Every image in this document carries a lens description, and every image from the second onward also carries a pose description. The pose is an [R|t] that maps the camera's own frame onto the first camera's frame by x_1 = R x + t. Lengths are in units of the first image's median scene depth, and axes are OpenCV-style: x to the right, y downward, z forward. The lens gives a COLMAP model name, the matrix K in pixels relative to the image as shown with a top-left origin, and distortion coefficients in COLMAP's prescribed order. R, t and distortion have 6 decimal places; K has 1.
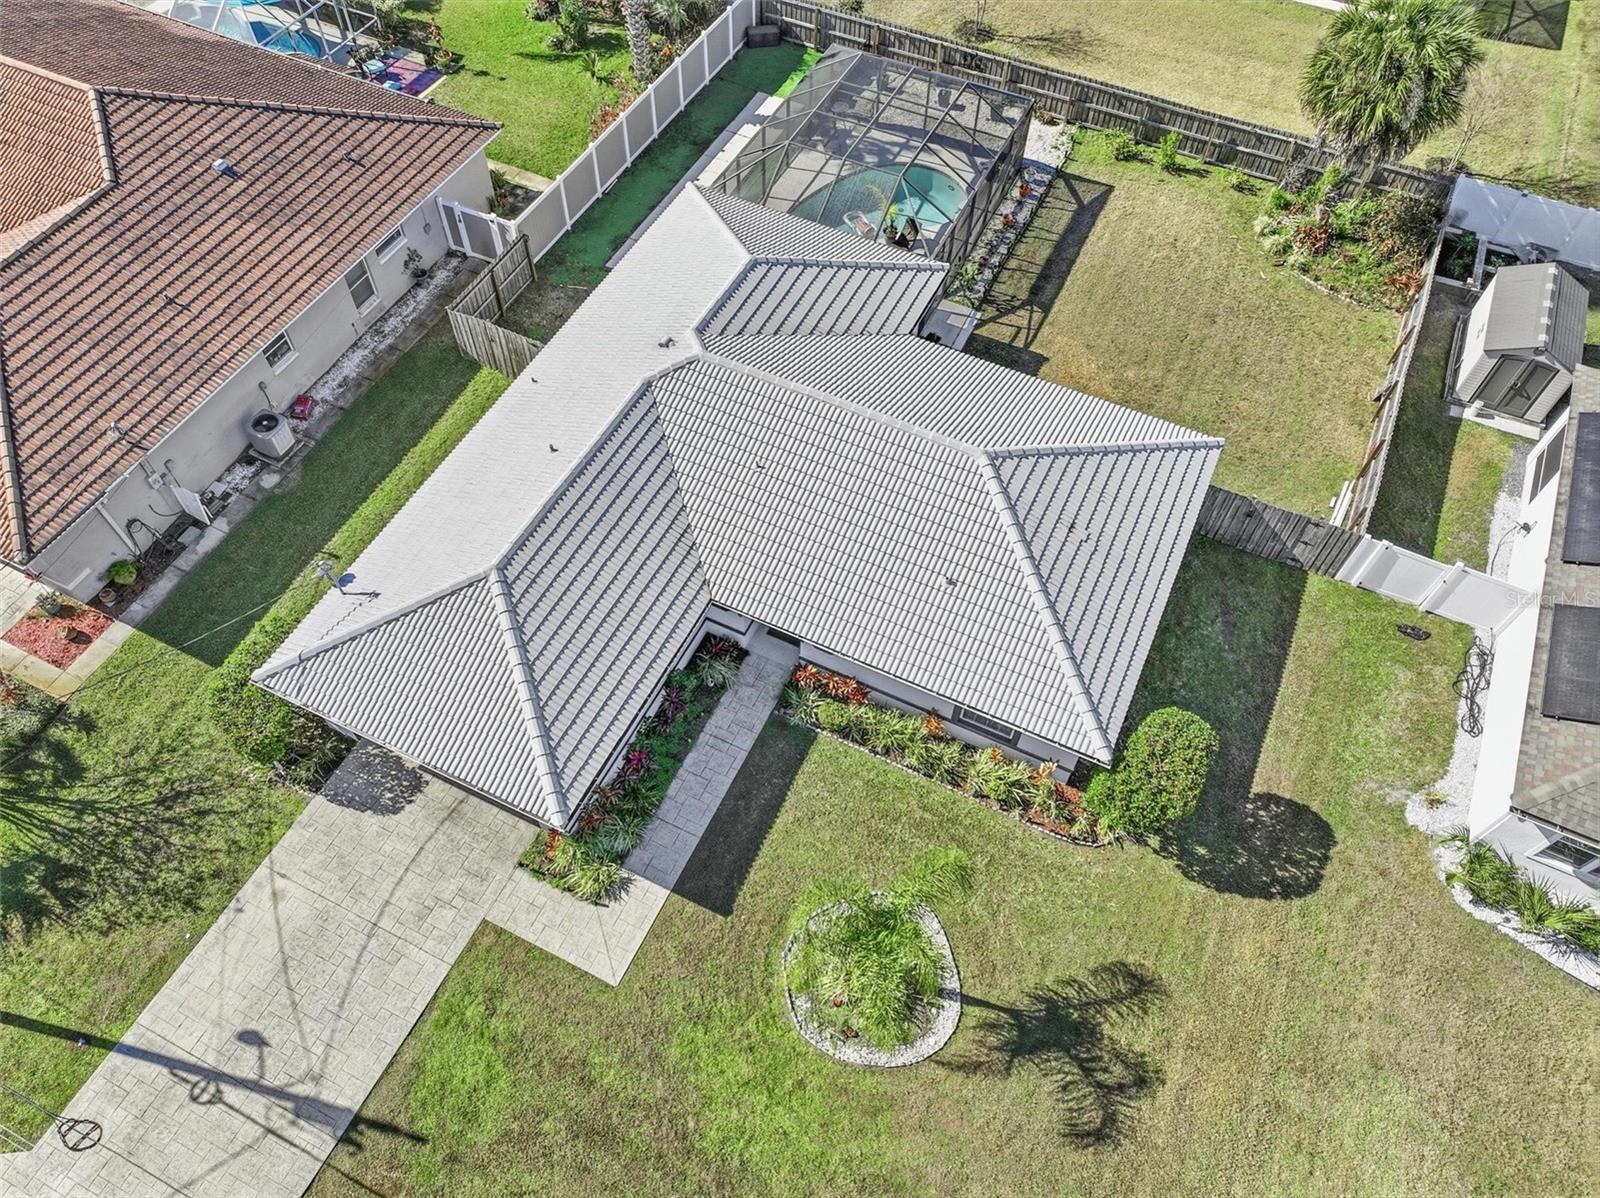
lens RADIAL K [[1126.5, 0, 799.8], [0, 1126.5, 602.0], [0, 0, 1]] dist [-0.006734, 0.023754]
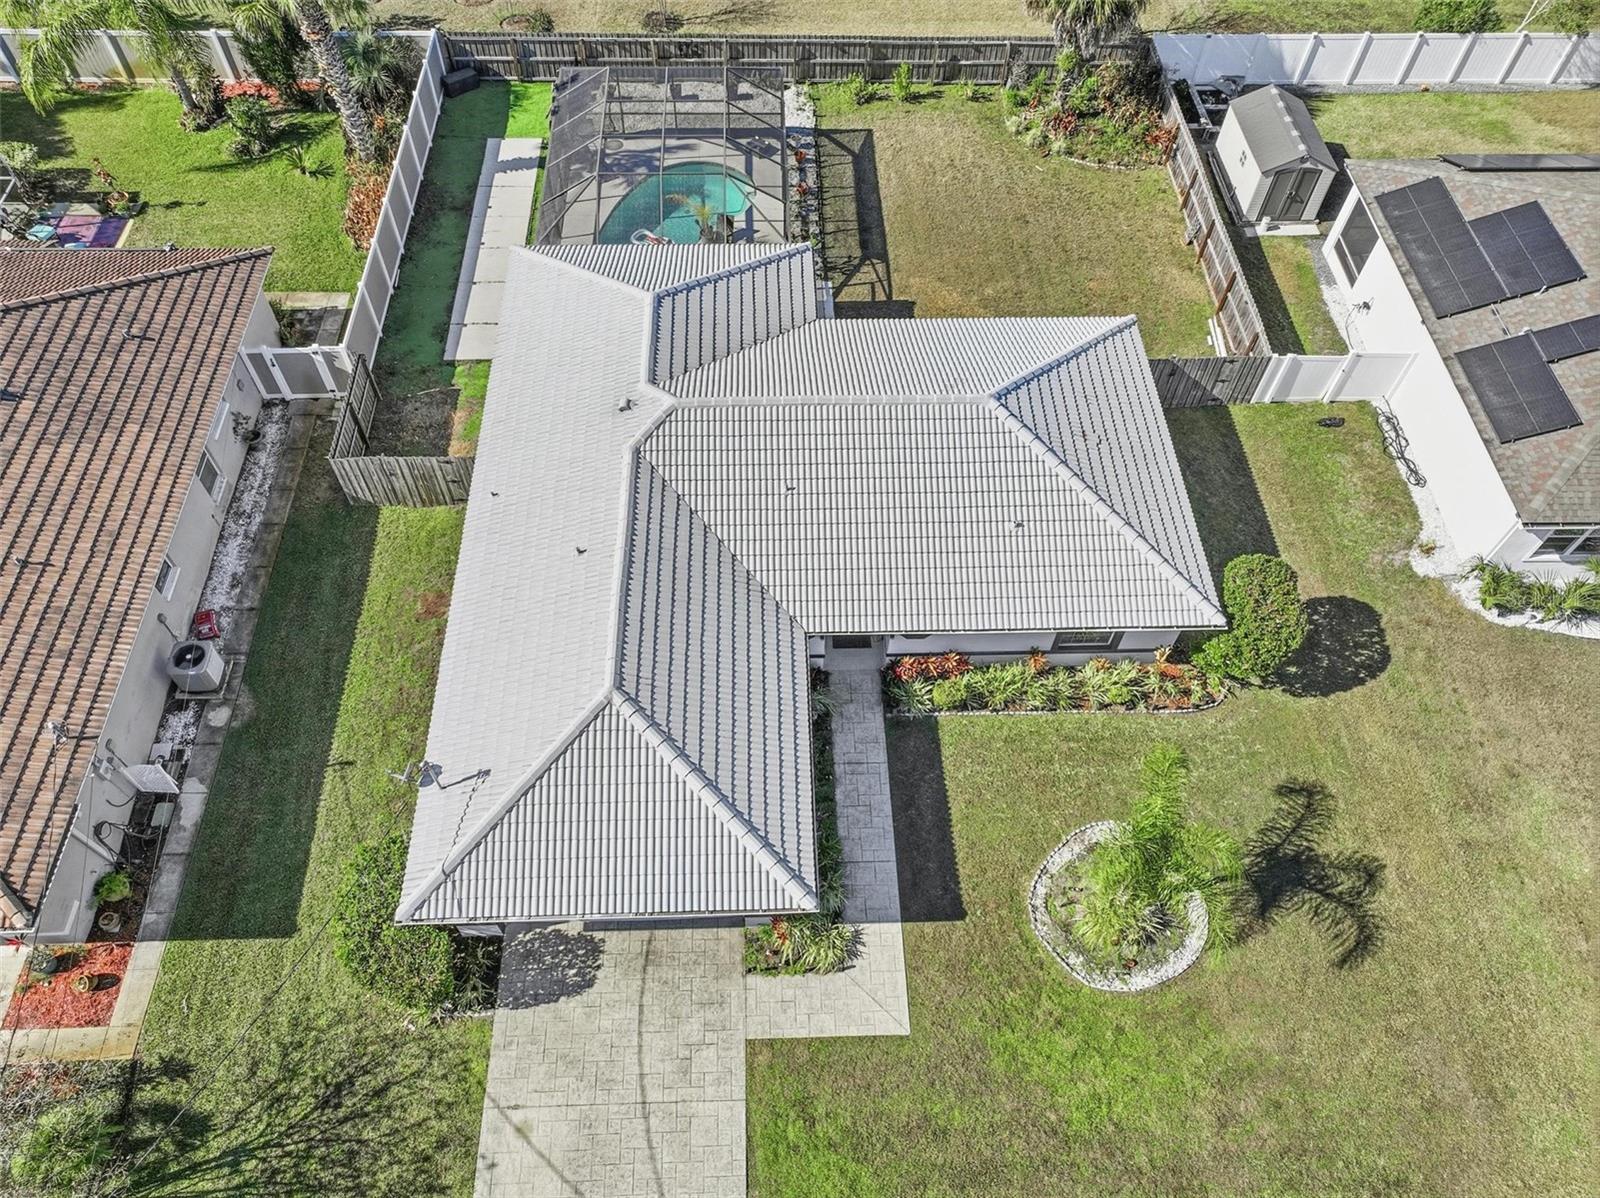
lens RADIAL K [[1126.5, 0, 799.8], [0, 1126.5, 602.0], [0, 0, 1]] dist [-0.006734, 0.023754]
pose [[0.885951, -0.382342, 0.262499, -0.296731], [0.380177, 0.922893, 0.061114, -0.079824], [-0.265625, 0.045652, 0.962995, 0.062473]]
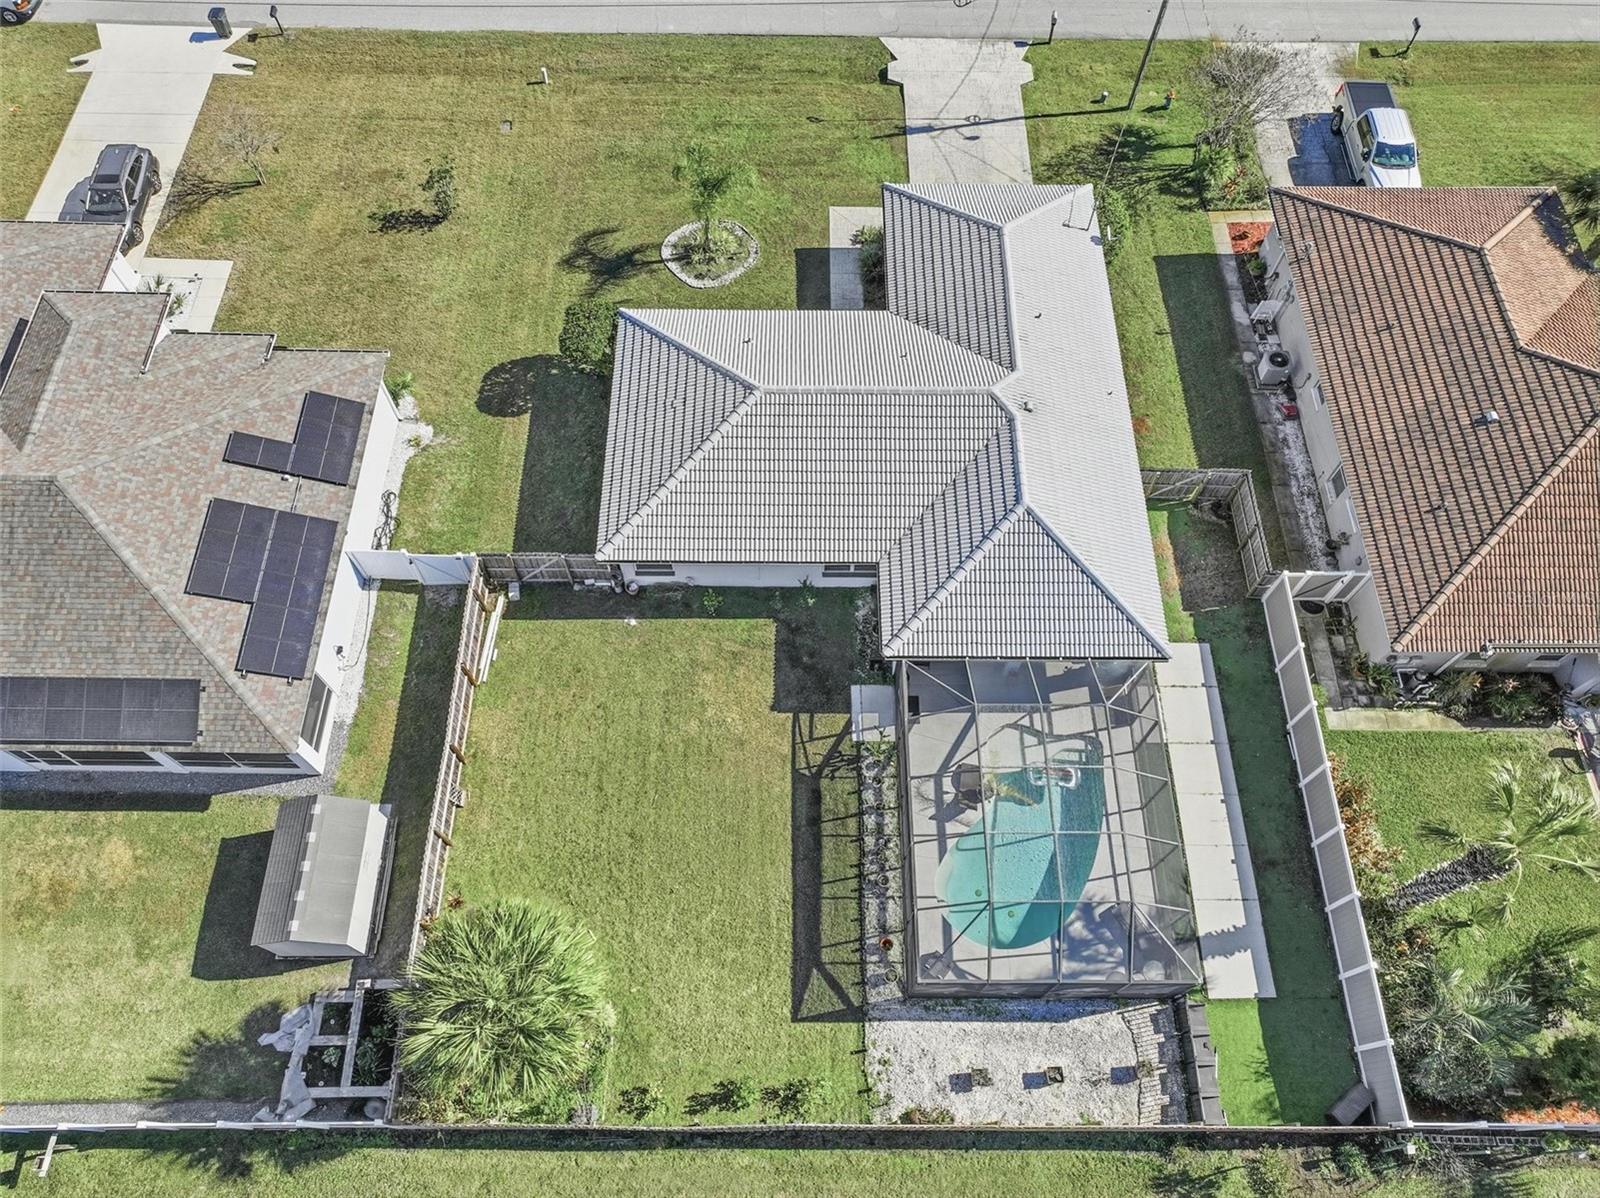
lens RADIAL K [[1126.5, 0, 799.8], [0, 1126.5, 602.0], [0, 0, 1]] dist [-0.006734, 0.023754]
pose [[-0.900672, 0.371232, -0.225782, 0.475311], [-0.373369, -0.395482, 0.839160, -1.271712], [0.222230, 0.840108, 0.494806, 0.496702]]
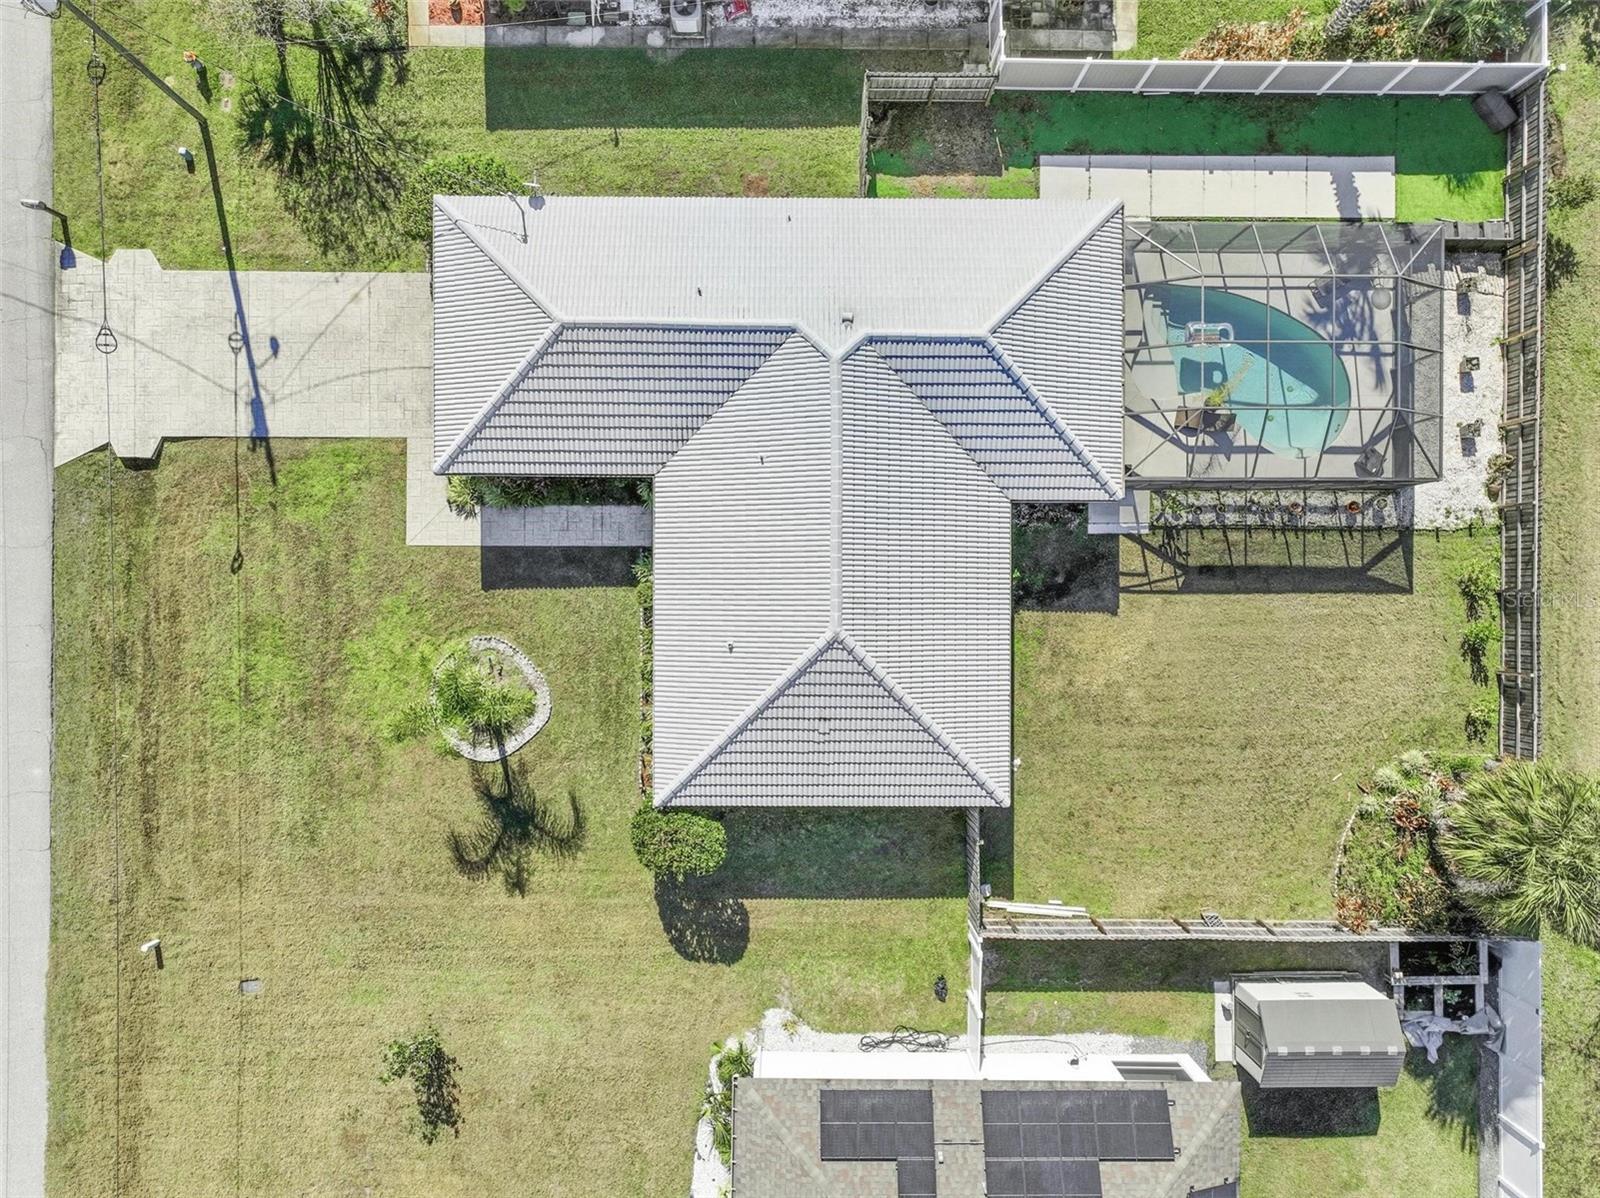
lens RADIAL K [[1126.5, 0, 799.8], [0, 1126.5, 602.0], [0, 0, 1]] dist [-0.006734, 0.023754]
pose [[0.431310, 0.902114, -0.012705, 0.120575], [-0.746311, 0.364661, 0.556815, -0.692973], [0.506944, -0.230677, 0.830540, 0.014262]]
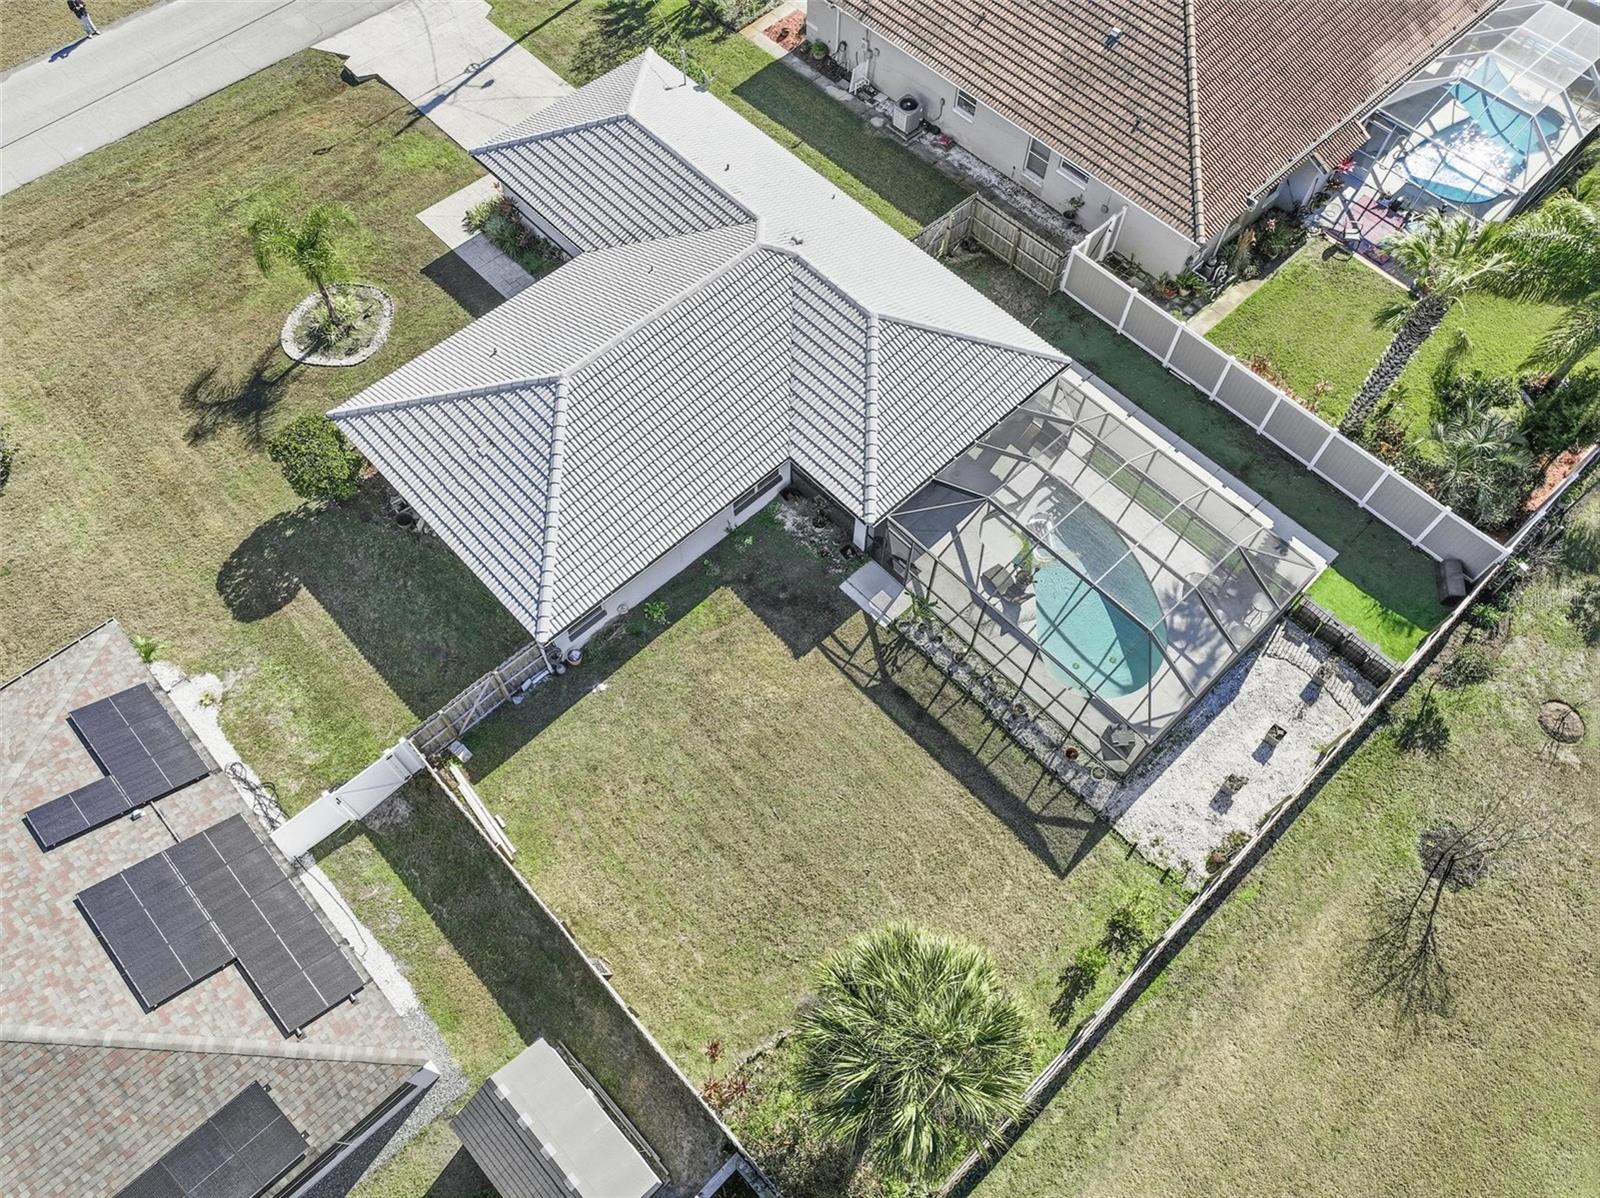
lens RADIAL K [[1126.5, 0, 799.8], [0, 1126.5, 602.0], [0, 0, 1]] dist [-0.006734, 0.023754]
pose [[-0.355560, 0.809981, -0.466376, 0.743156], [-0.782149, 0.015316, 0.622903, -0.963623], [0.511683, 0.586256, 0.628080, 0.471020]]
